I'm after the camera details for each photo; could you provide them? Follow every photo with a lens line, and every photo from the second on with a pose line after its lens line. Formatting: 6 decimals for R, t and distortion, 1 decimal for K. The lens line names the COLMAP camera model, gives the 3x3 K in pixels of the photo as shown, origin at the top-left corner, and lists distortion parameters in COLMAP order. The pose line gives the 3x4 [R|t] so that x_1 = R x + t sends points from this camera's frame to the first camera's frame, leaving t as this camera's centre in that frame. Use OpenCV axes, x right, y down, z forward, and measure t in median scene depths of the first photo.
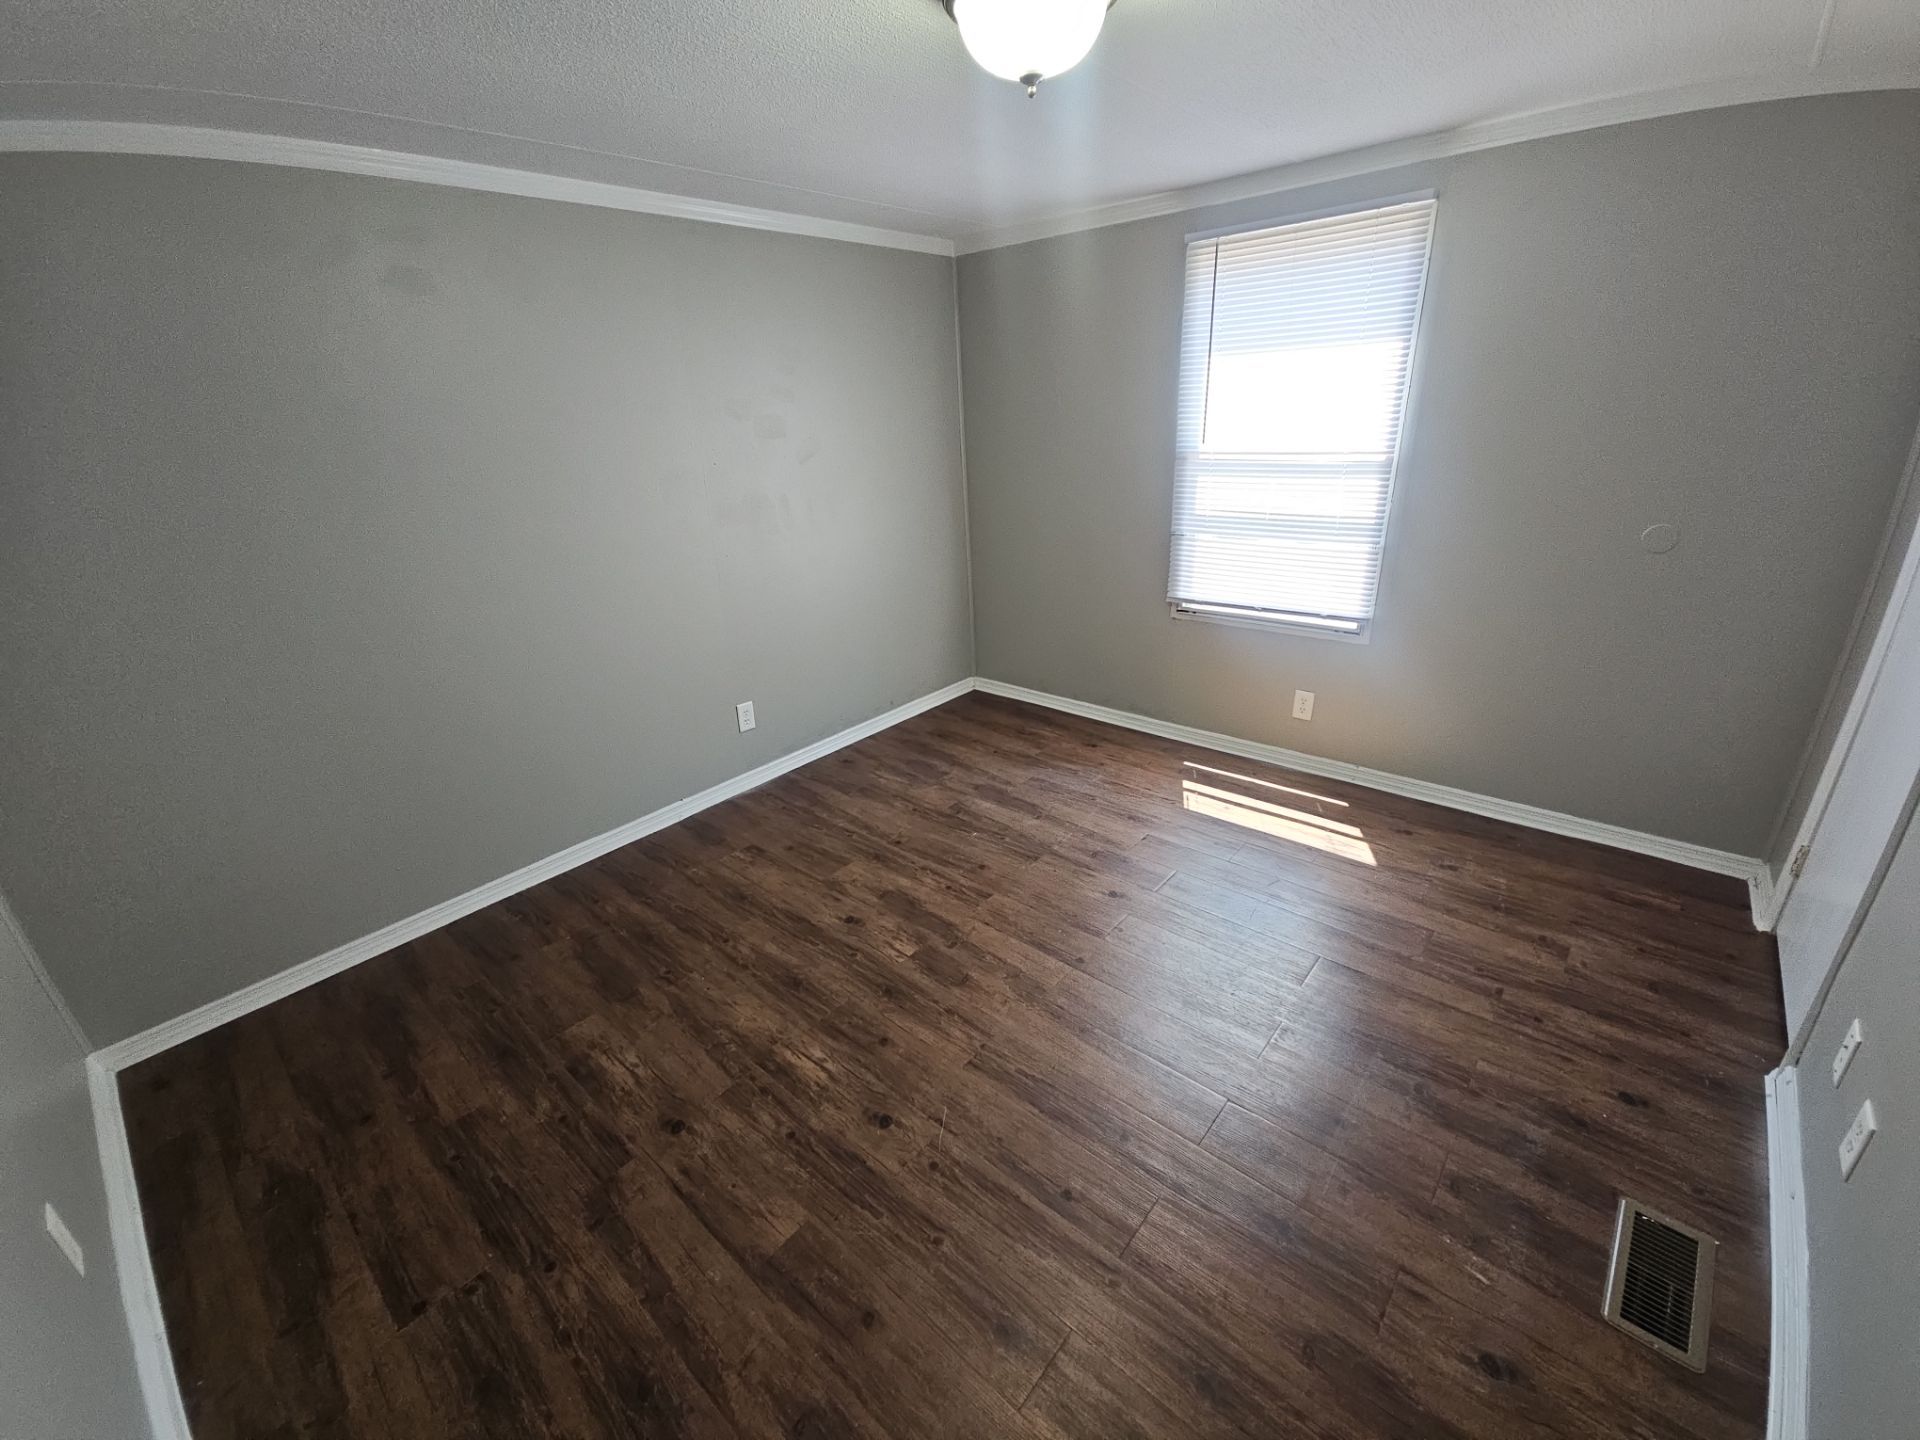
lens RADIAL K [[794.4, 0, 961.0], [0, 794.4, 714.8], [0, 0, 1]] dist [0.000088, -0.000267]
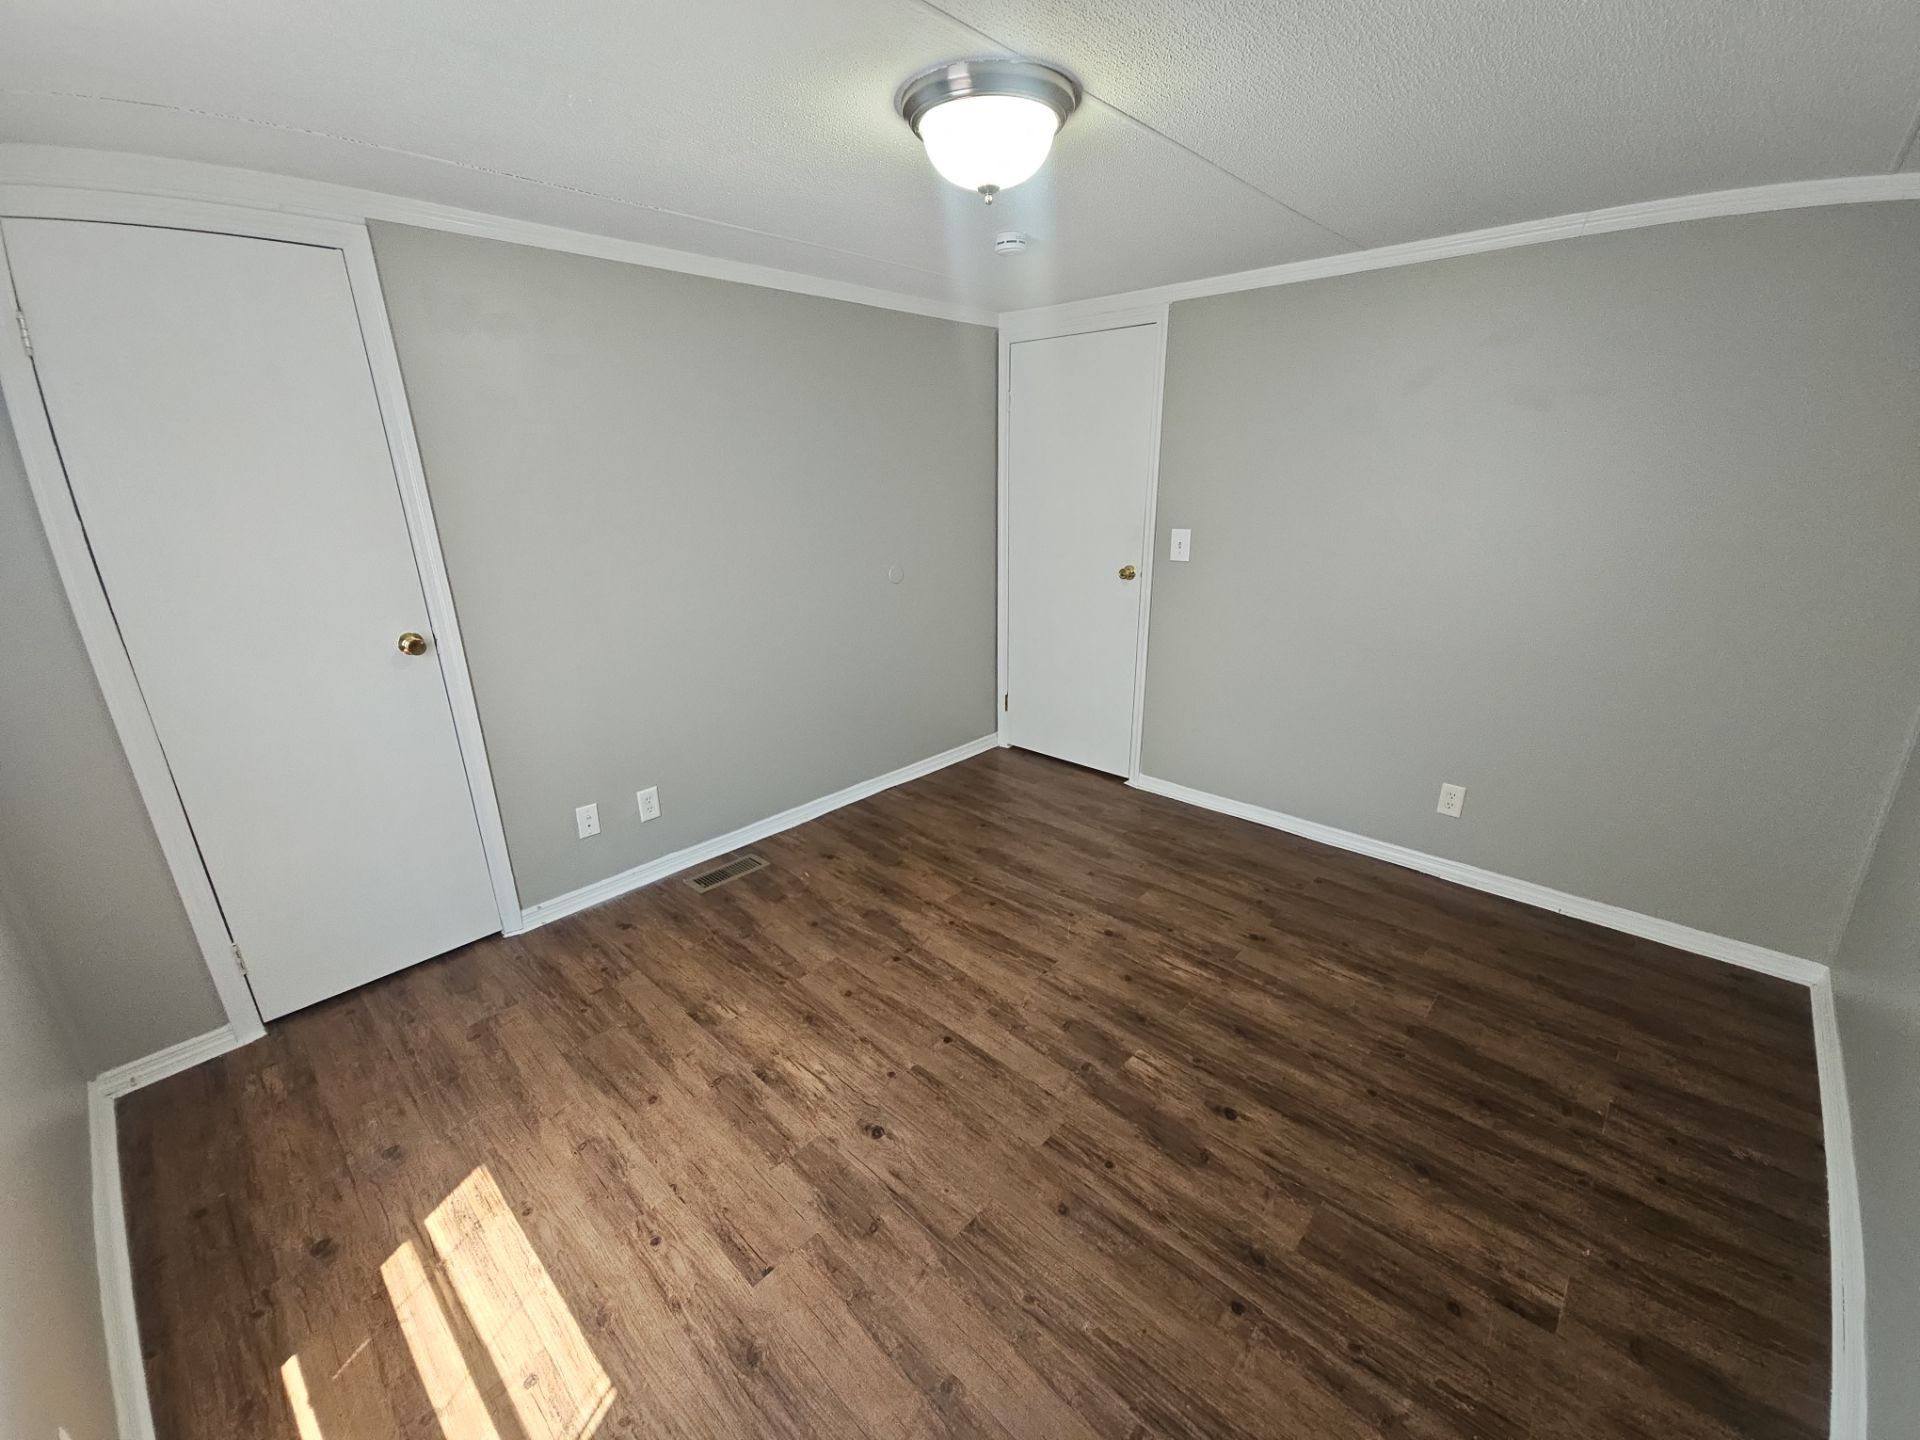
lens RADIAL K [[794.4, 0, 960.5], [0, 794.4, 722.8], [0, 0, 1]] dist [0.000088, -0.000267]
pose [[-0.997425, 0.050137, 0.051271, 0.066296], [0.071298, 0.769951, 0.634107, -0.590516], [-0.007683, 0.636130, -0.771543, 1.497390]]
